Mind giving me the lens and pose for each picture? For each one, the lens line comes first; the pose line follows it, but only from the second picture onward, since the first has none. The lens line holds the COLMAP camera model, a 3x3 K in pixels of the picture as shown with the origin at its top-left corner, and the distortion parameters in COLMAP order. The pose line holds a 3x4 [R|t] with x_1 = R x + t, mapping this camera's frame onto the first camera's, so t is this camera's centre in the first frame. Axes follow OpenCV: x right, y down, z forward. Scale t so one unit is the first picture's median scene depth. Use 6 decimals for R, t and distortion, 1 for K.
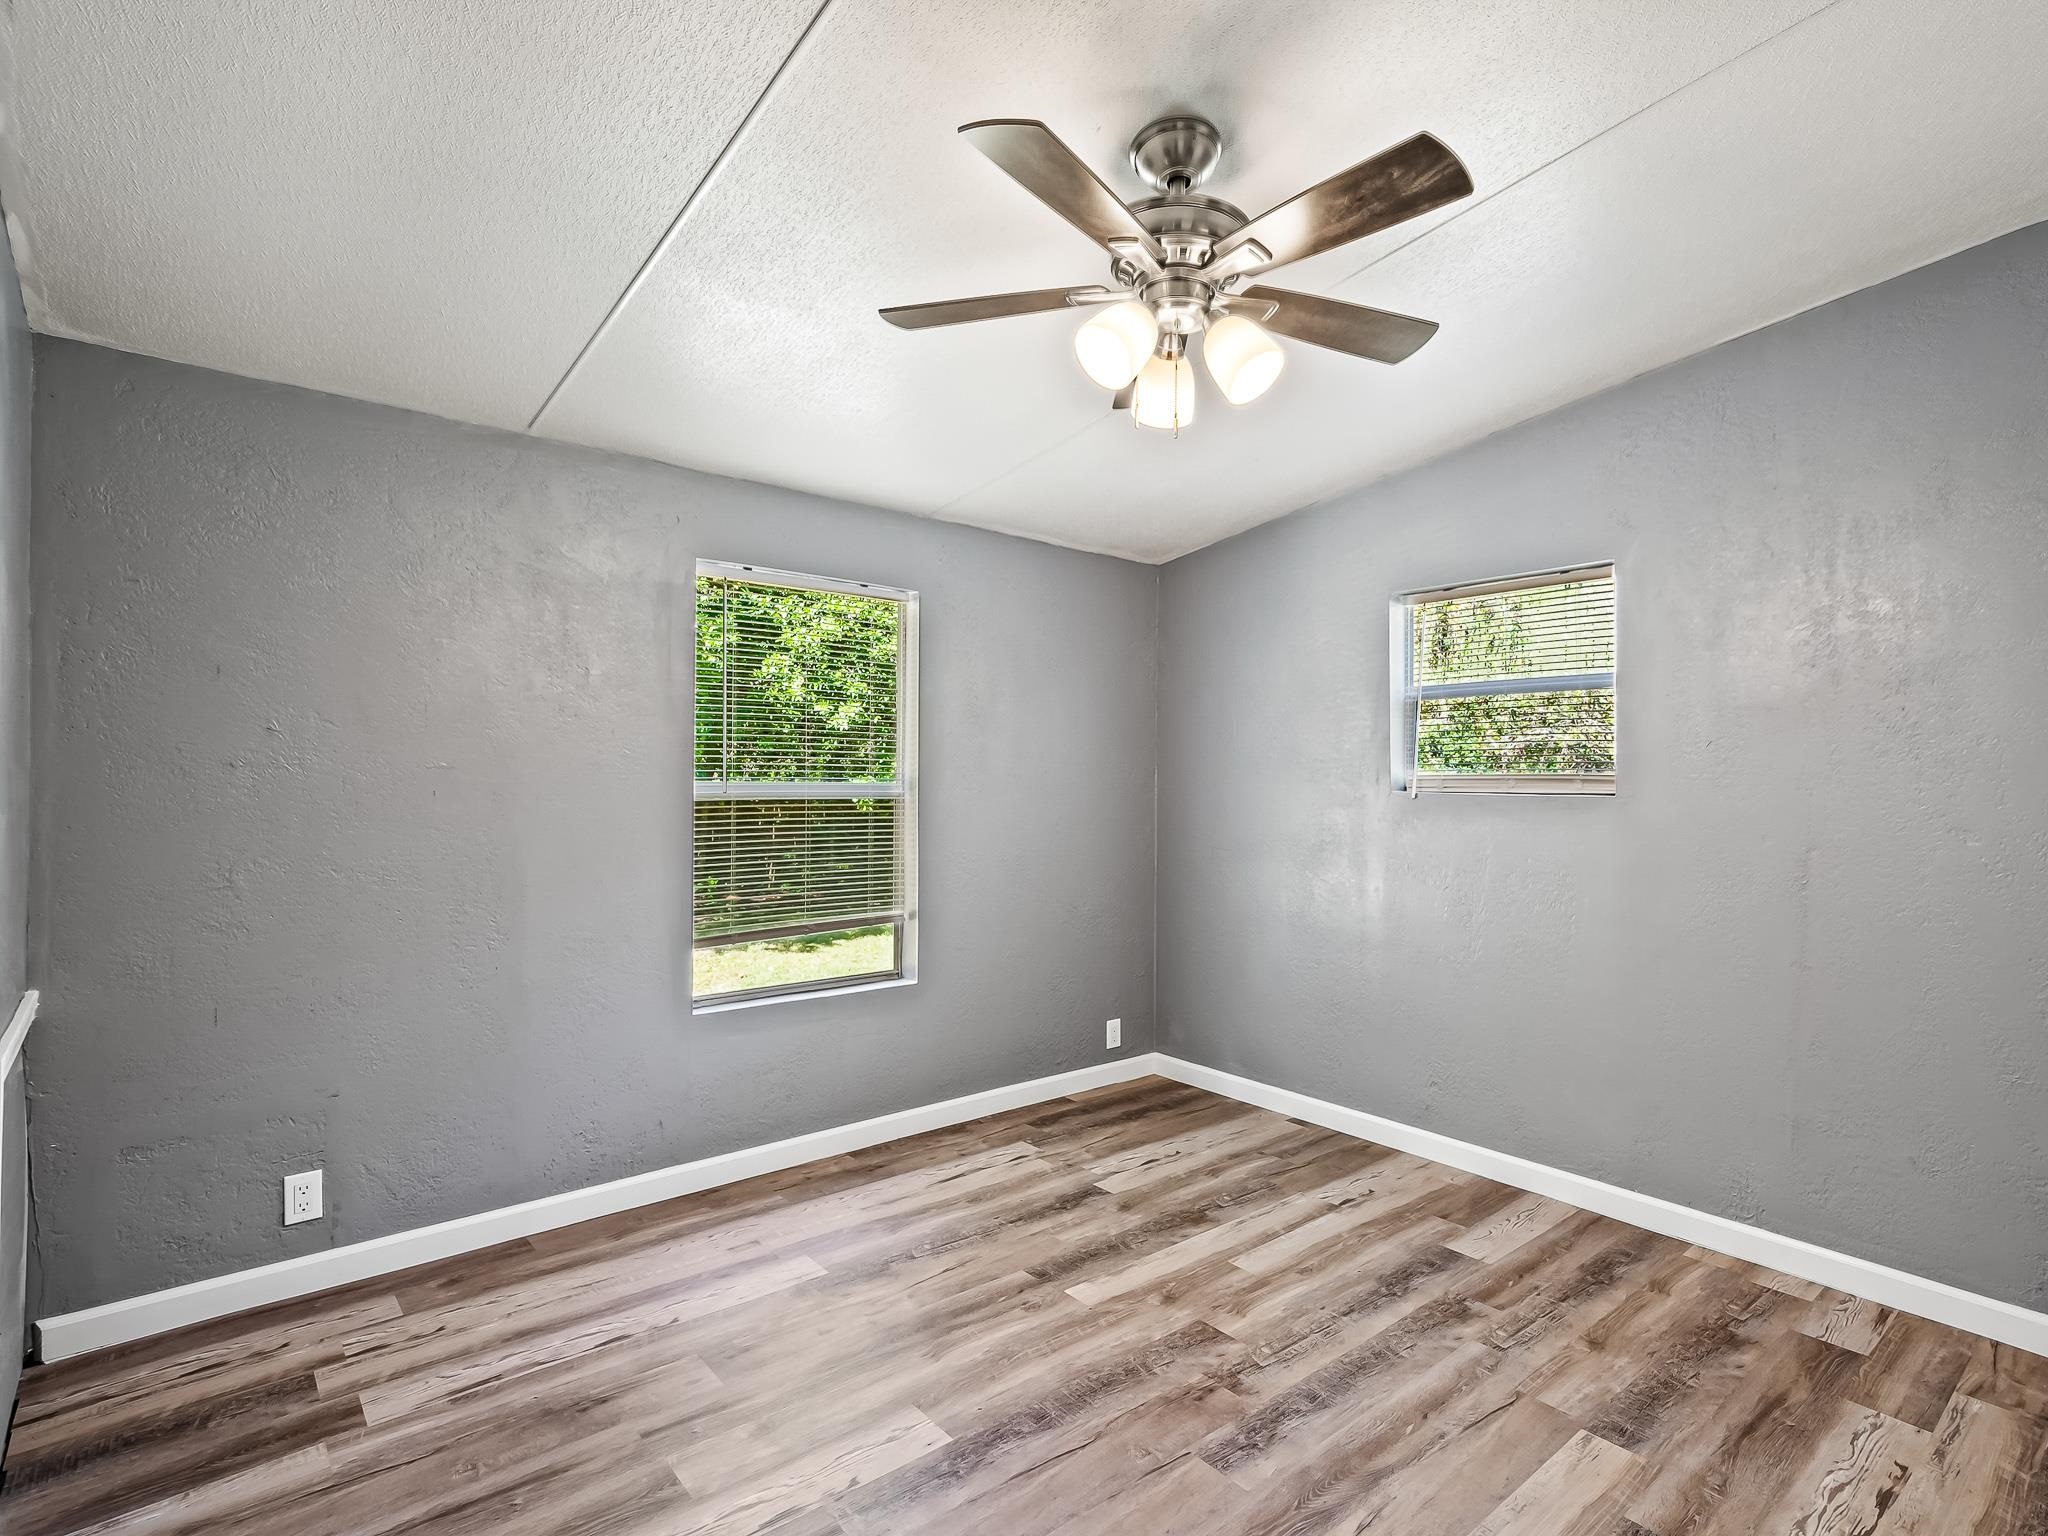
lens RADIAL K [[976.4, 0, 1024.0], [0, 976.4, 768.0], [0, 0, 1]] dist [0.011643, -0.000616]
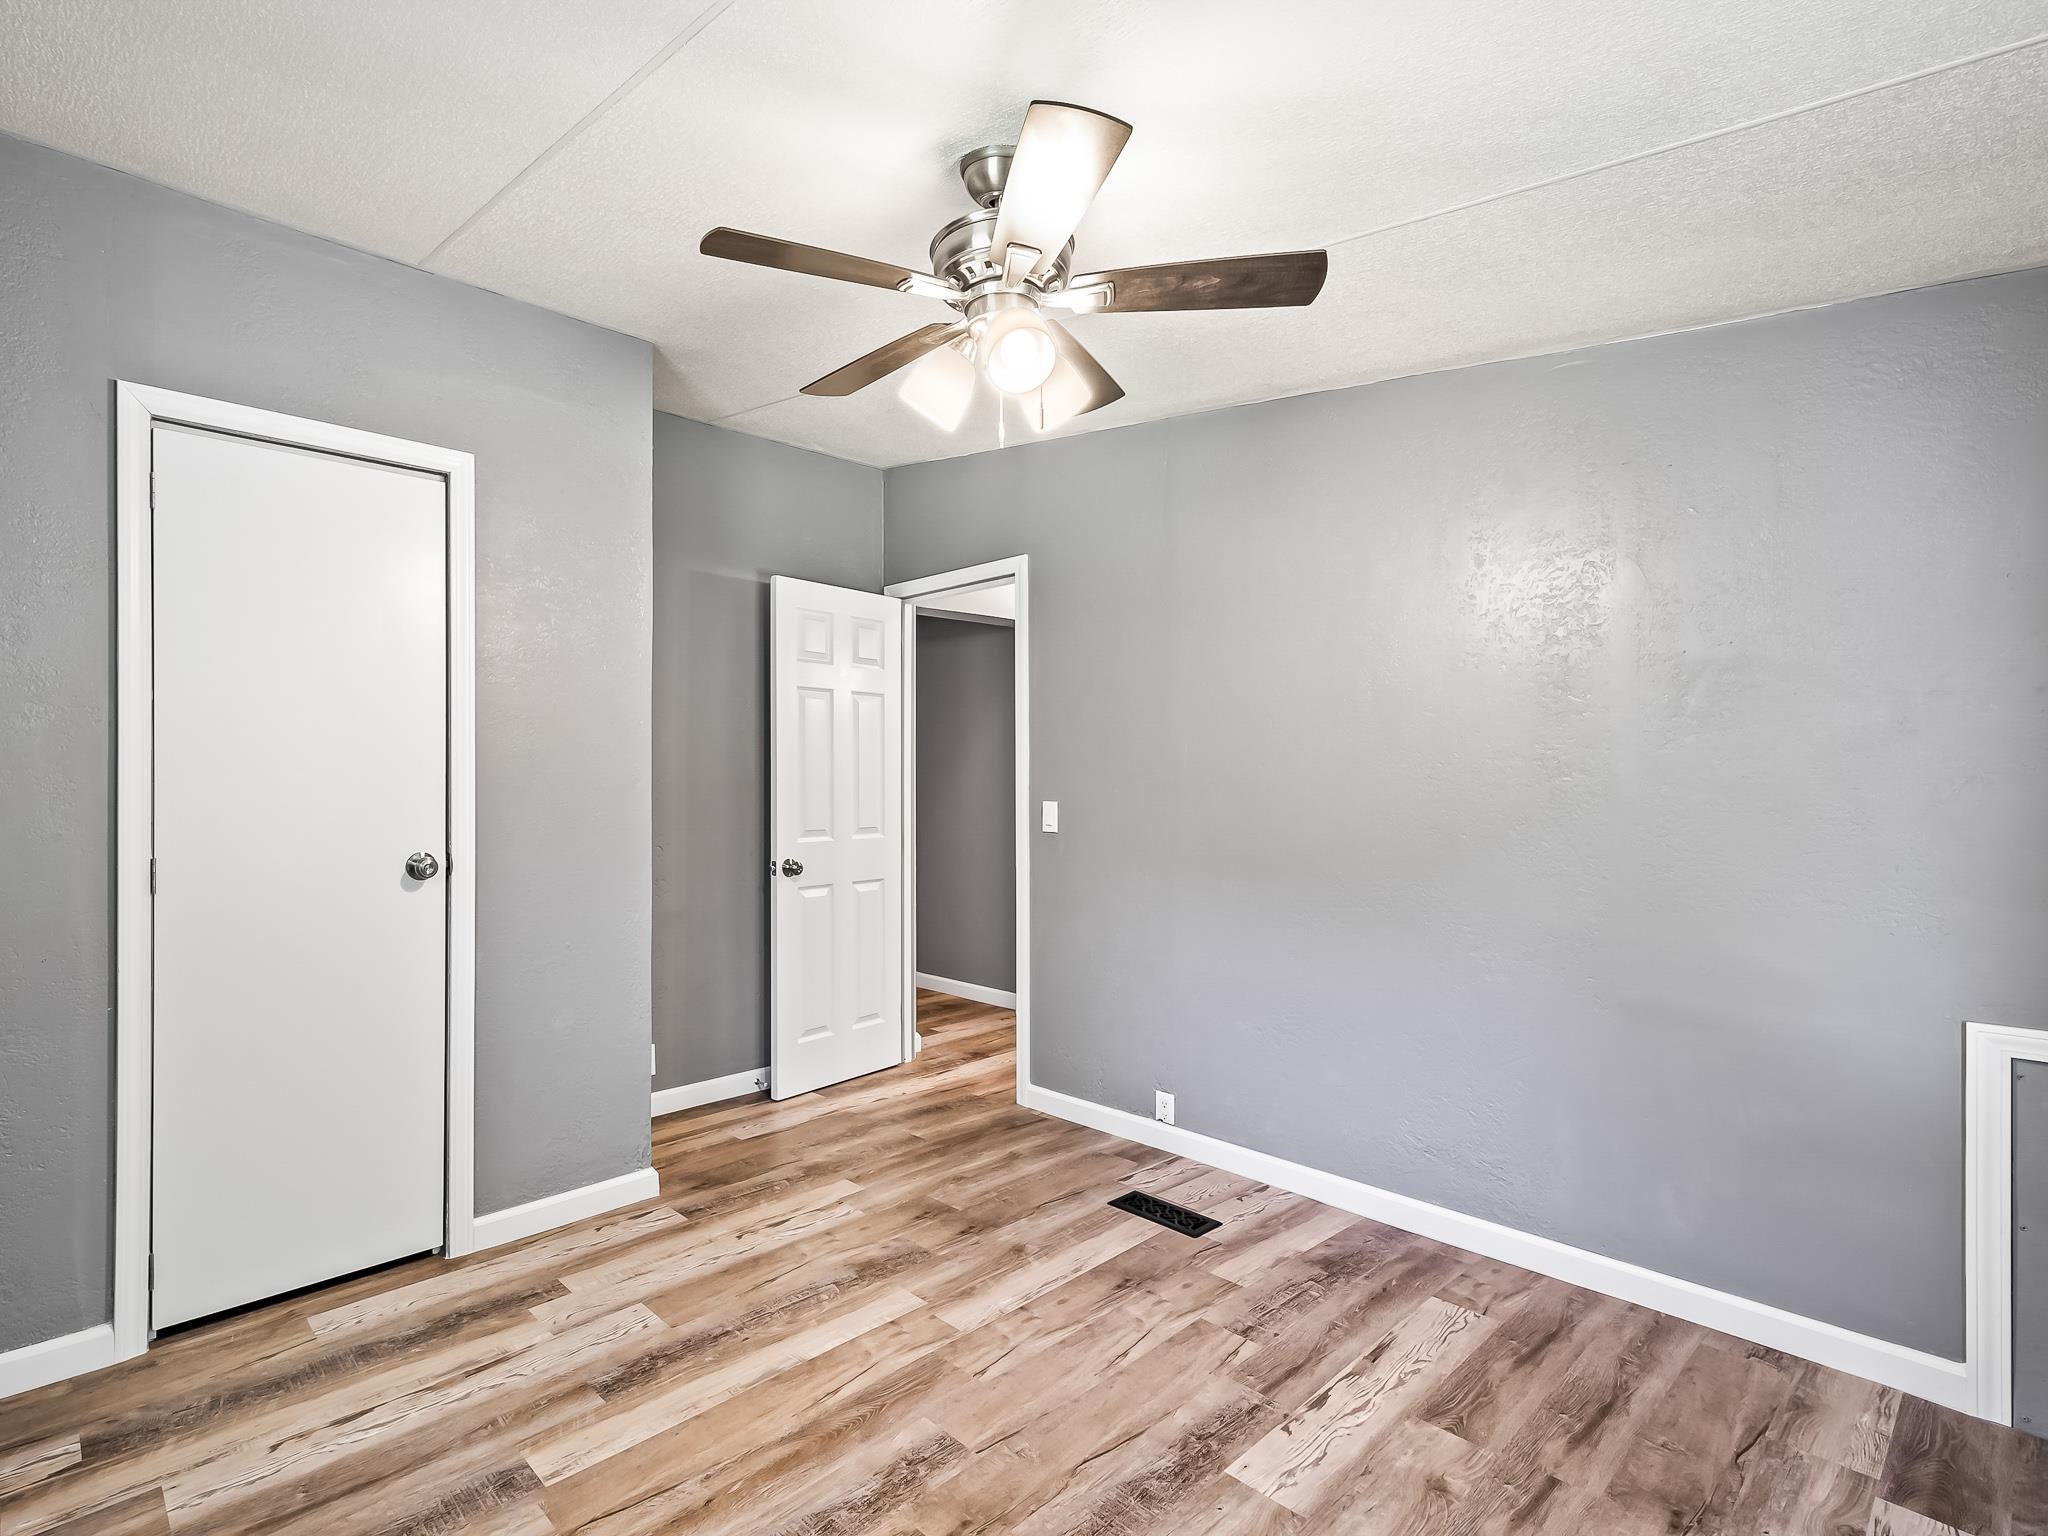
lens RADIAL K [[976.4, 0, 1024.0], [0, 976.4, 768.0], [0, 0, 1]] dist [0.011643, -0.000616]
pose [[-0.975526, -0.013511, -0.219467, 0.350277], [-0.010857, 0.999853, -0.013295, 0.024815], [0.219614, -0.010587, -0.975529, 1.990916]]
